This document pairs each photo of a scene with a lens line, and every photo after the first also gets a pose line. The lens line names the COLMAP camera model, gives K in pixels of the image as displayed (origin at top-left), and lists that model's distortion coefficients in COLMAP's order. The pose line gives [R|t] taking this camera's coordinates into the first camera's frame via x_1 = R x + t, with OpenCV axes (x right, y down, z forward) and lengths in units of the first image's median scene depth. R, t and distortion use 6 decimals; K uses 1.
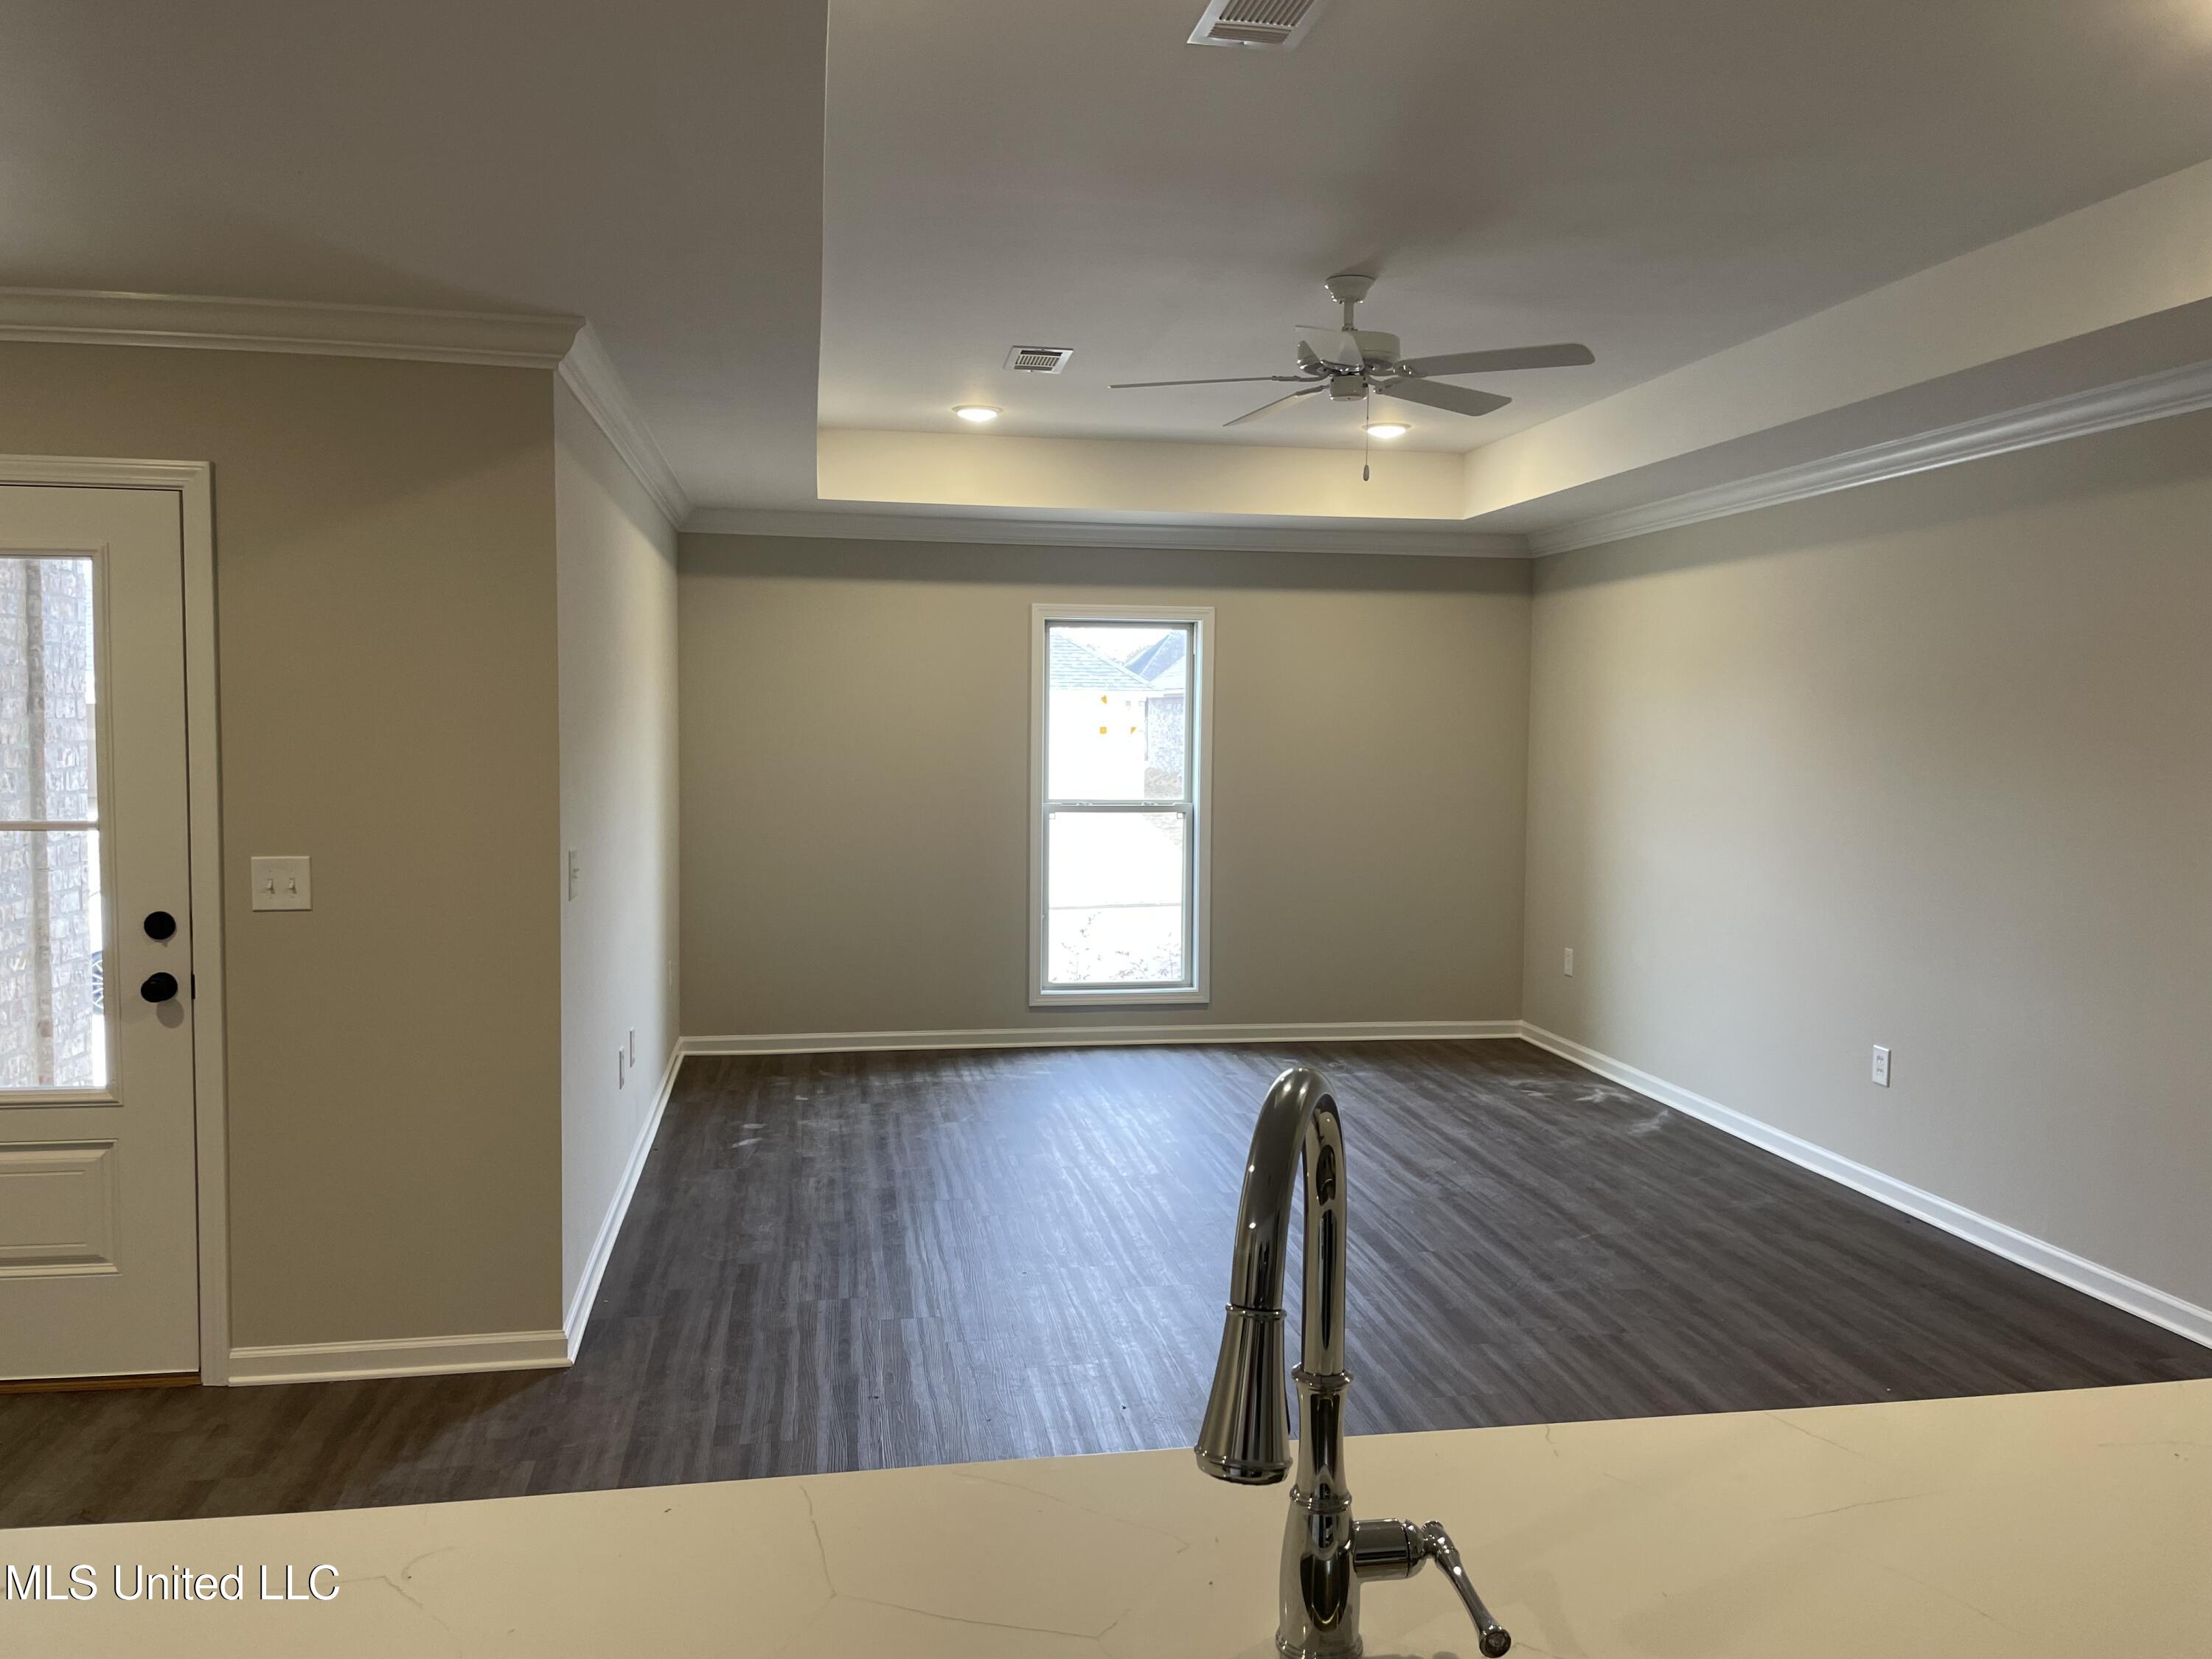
lens RADIAL K [[1671.8, 0, 1103.8], [0, 1671.8, 827.3], [0, 0, 1]] dist [0.056733, -0.070900]
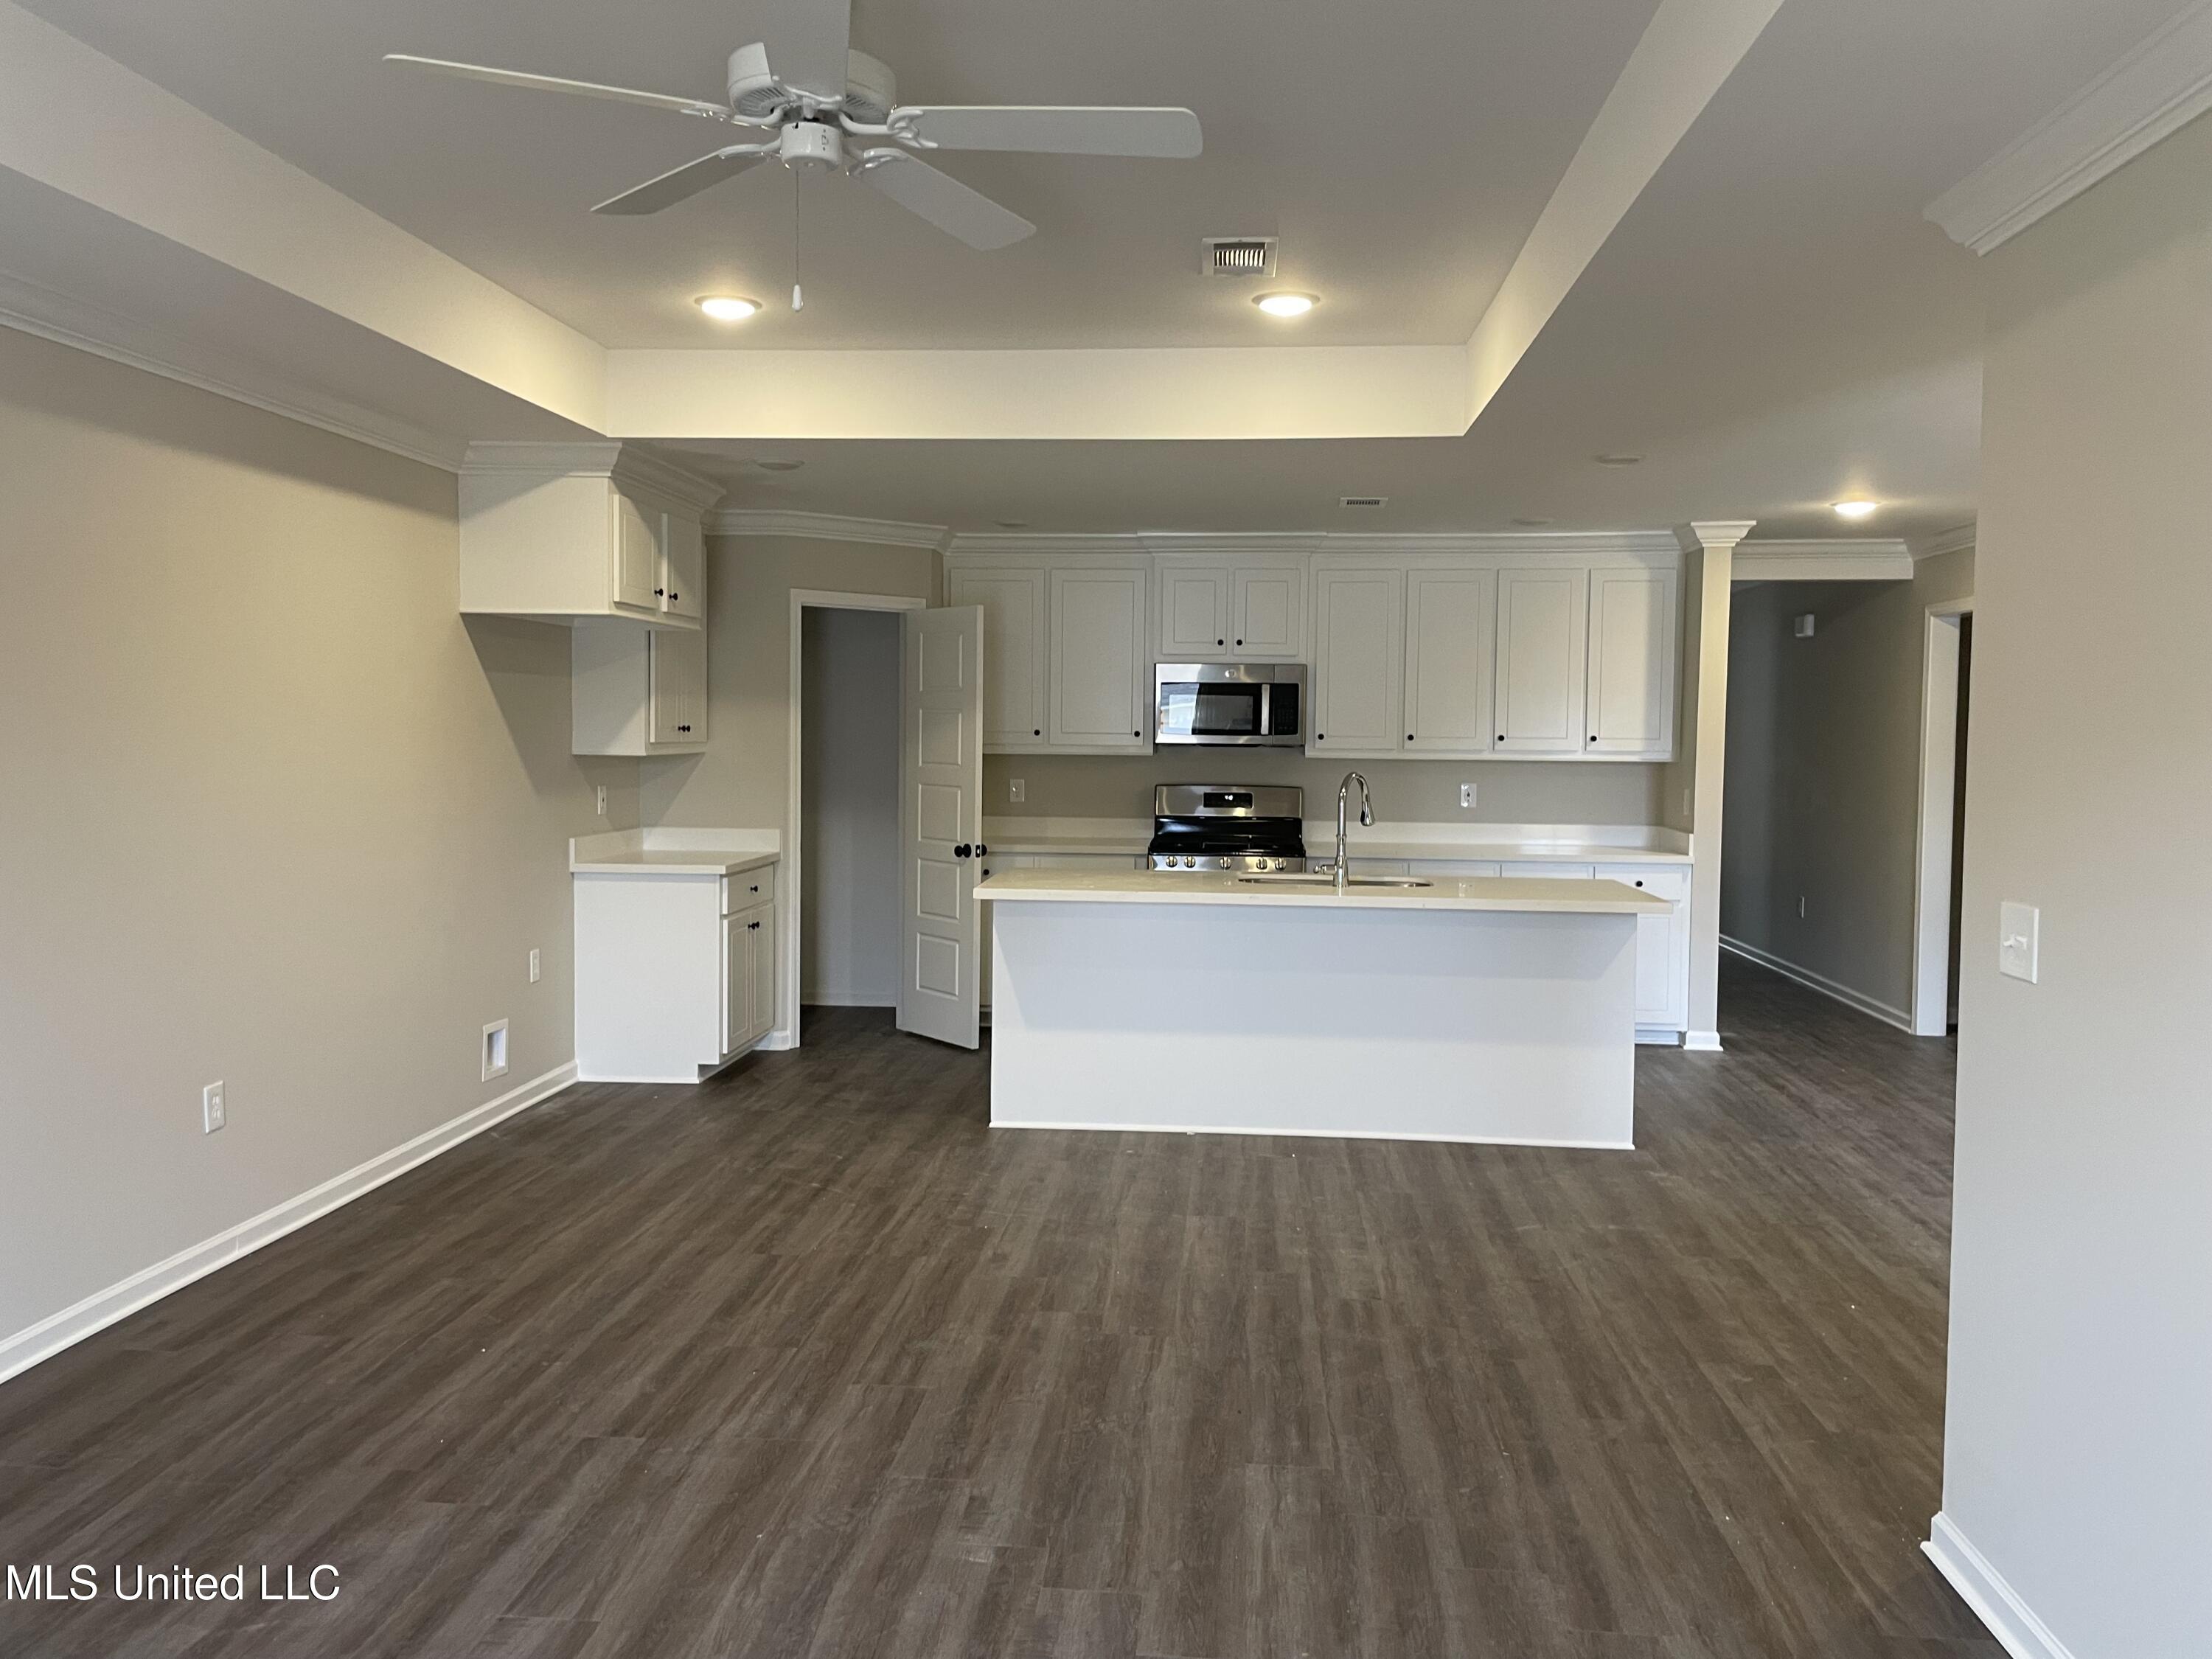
lens RADIAL K [[1671.8, 0, 1099.3], [0, 1671.8, 827.9], [0, 0, 1]] dist [0.056733, -0.070900]
pose [[-0.965254, -0.036259, 0.258786, -0.129195], [-0.002797, 0.991703, 0.128516, -0.098843], [-0.261299, 0.123327, -0.957347, 1.659971]]
